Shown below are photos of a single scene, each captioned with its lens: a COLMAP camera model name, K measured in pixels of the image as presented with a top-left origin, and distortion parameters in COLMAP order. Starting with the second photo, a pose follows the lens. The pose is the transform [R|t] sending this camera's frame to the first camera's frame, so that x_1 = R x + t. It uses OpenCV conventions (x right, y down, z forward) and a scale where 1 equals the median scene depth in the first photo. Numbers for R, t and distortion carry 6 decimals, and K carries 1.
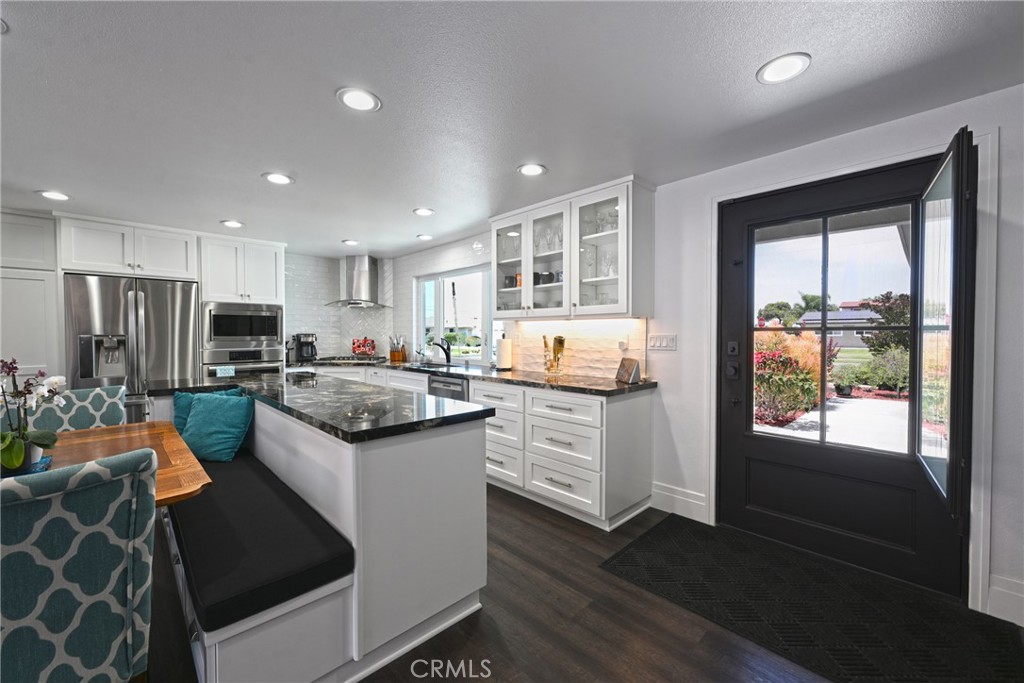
lens RADIAL K [[403.4, 0, 509.2], [0, 403.4, 341.8], [0, 0, 1]] dist [-0.001821, 0.000791]
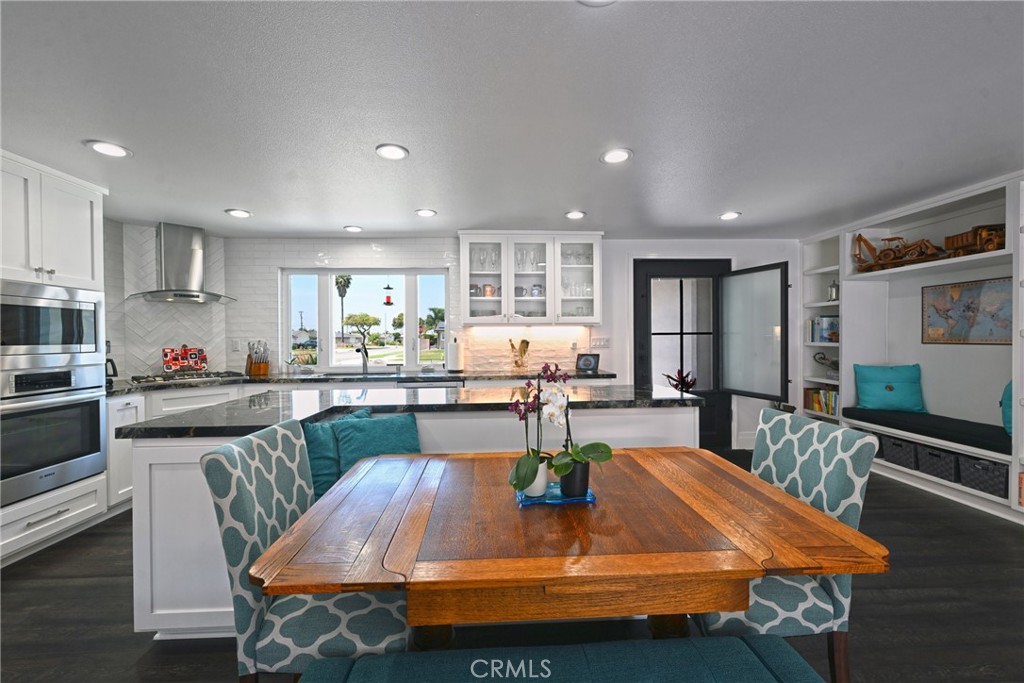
lens RADIAL K [[403.4, 0, 509.3], [0, 403.4, 341.0], [0, 0, 1]] dist [-0.001821, 0.000791]
pose [[0.656773, -0.010516, 0.754015, -0.958992], [0.023386, 0.999706, -0.006427, -0.002449], [-0.753725, 0.021855, 0.656826, 0.253261]]
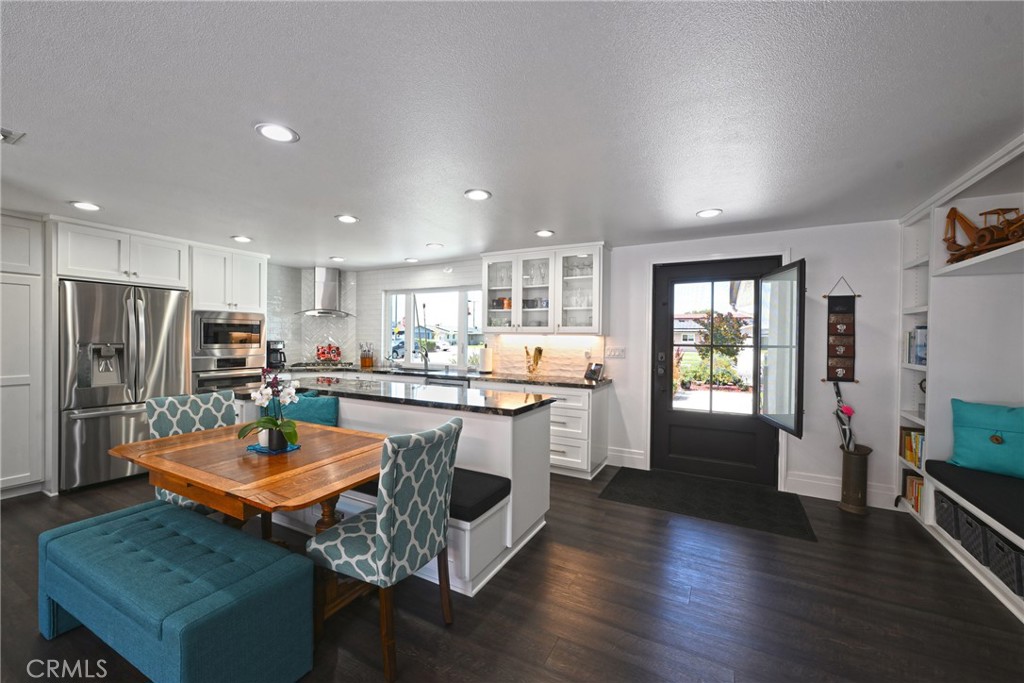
lens RADIAL K [[403.4, 0, 509.2], [0, 403.4, 341.2], [0, 0, 1]] dist [-0.001821, 0.000791]
pose [[0.951738, 0.009076, 0.306779, -0.436396], [-0.006171, 0.999926, -0.010437, -0.021464], [-0.306851, 0.008040, 0.951724, -0.286774]]
